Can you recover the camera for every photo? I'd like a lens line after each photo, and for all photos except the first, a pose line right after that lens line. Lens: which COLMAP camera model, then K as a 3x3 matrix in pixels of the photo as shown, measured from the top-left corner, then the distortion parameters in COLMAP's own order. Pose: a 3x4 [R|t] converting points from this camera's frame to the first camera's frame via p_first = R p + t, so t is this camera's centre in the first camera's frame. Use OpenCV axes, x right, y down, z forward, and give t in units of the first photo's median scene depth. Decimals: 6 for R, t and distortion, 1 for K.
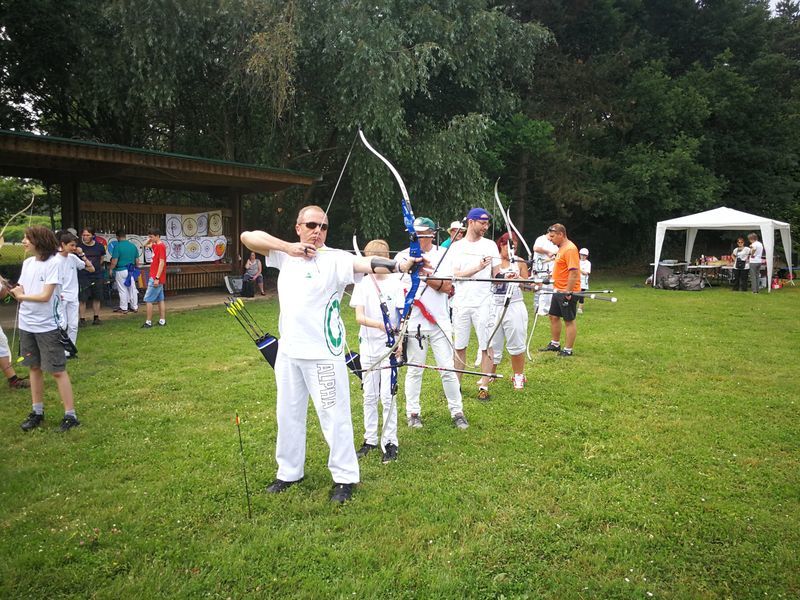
lens RADIAL K [[645.7, 0, 417.6], [0, 645.7, 312.0], [0, 0, 1]] dist [0.034828, -0.048483]
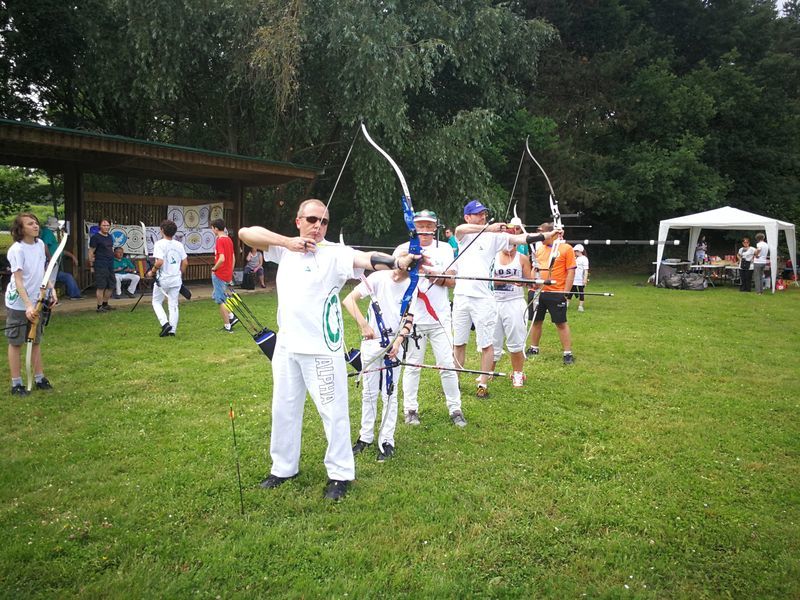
lens RADIAL K [[645.7, 0, 408.5], [0, 645.7, 302.5], [0, 0, 1]] dist [0.034828, -0.048483]
pose [[0.999758, 0.016536, -0.014479, 0.000503], [-0.016641, 0.999836, -0.007188, -0.000089], [0.014357, 0.007427, 0.999869, 0.003140]]
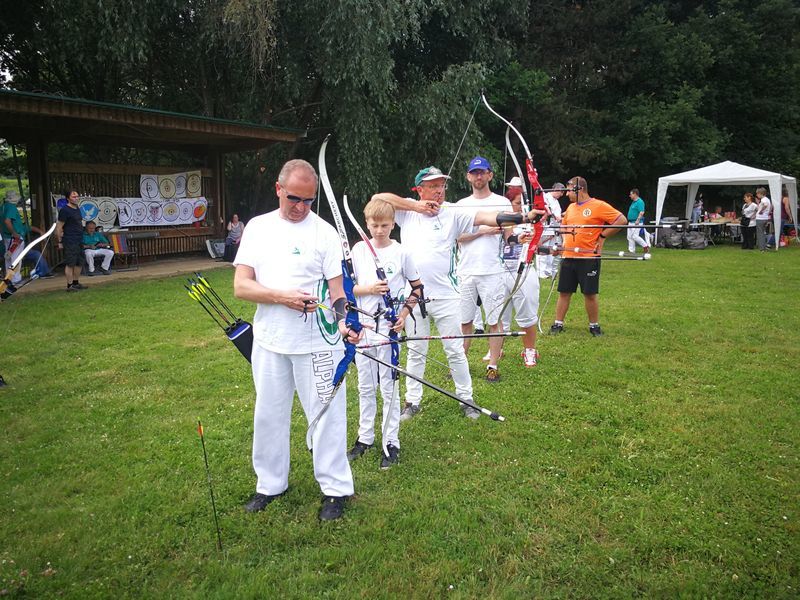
lens RADIAL K [[645.7, 0, 406.4], [0, 645.7, 301.8], [0, 0, 1]] dist [0.034828, -0.048483]
pose [[0.999932, -0.011608, 0.000962, -0.005282], [0.011553, 0.998908, 0.045264, -0.003997], [-0.001486, -0.045250, 0.998975, 0.042600]]
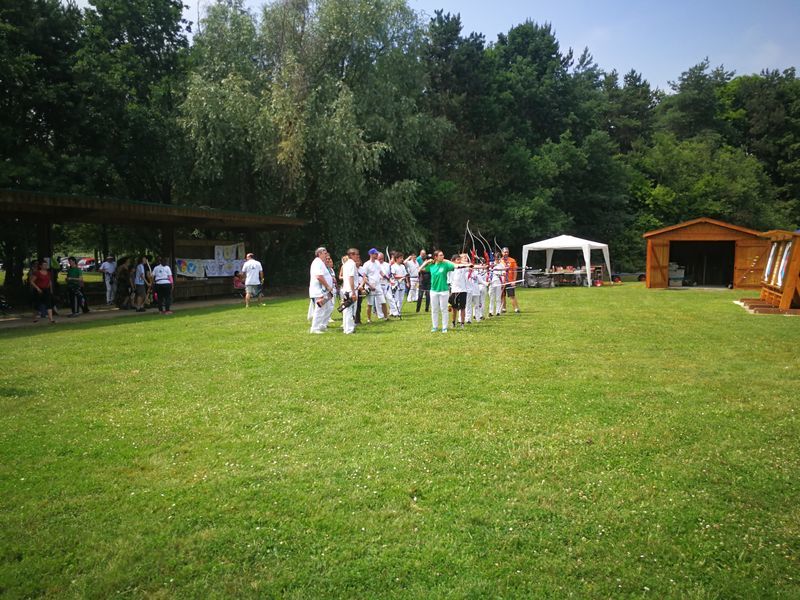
lens RADIAL K [[645.7, 0, 395.8], [0, 645.7, 297.2], [0, 0, 1]] dist [0.034828, -0.048483]
pose [[0.994969, -0.023269, 0.097446, -0.098938], [0.028730, 0.998072, -0.055015, 0.067623], [-0.095978, 0.057538, 0.993719, -0.553119]]
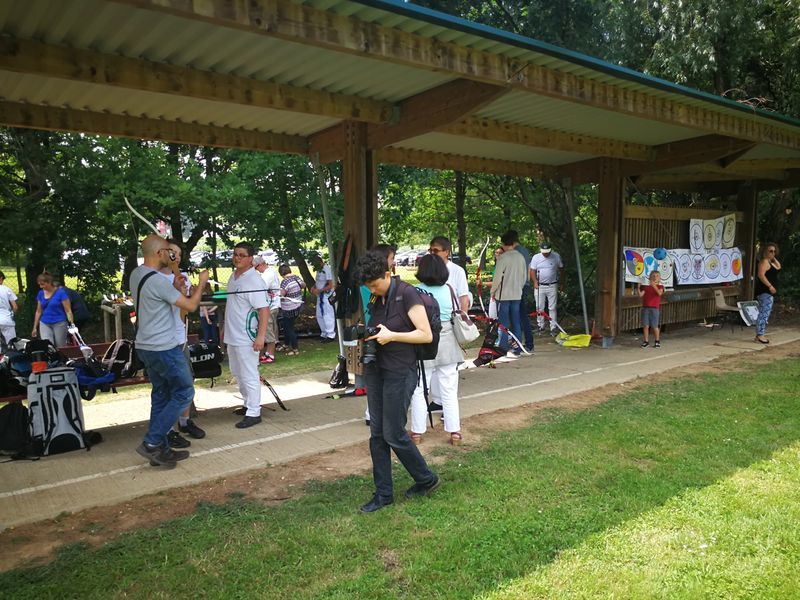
lens RADIAL K [[645.7, 0, 400.5], [0, 645.7, 302.8], [0, 0, 1]] dist [0.034828, -0.048483]
pose [[0.925103, 0.010690, -0.379567, -0.380306], [-0.025777, 0.999066, -0.034688, -0.020136], [0.378841, 0.041875, 0.924514, 0.177586]]
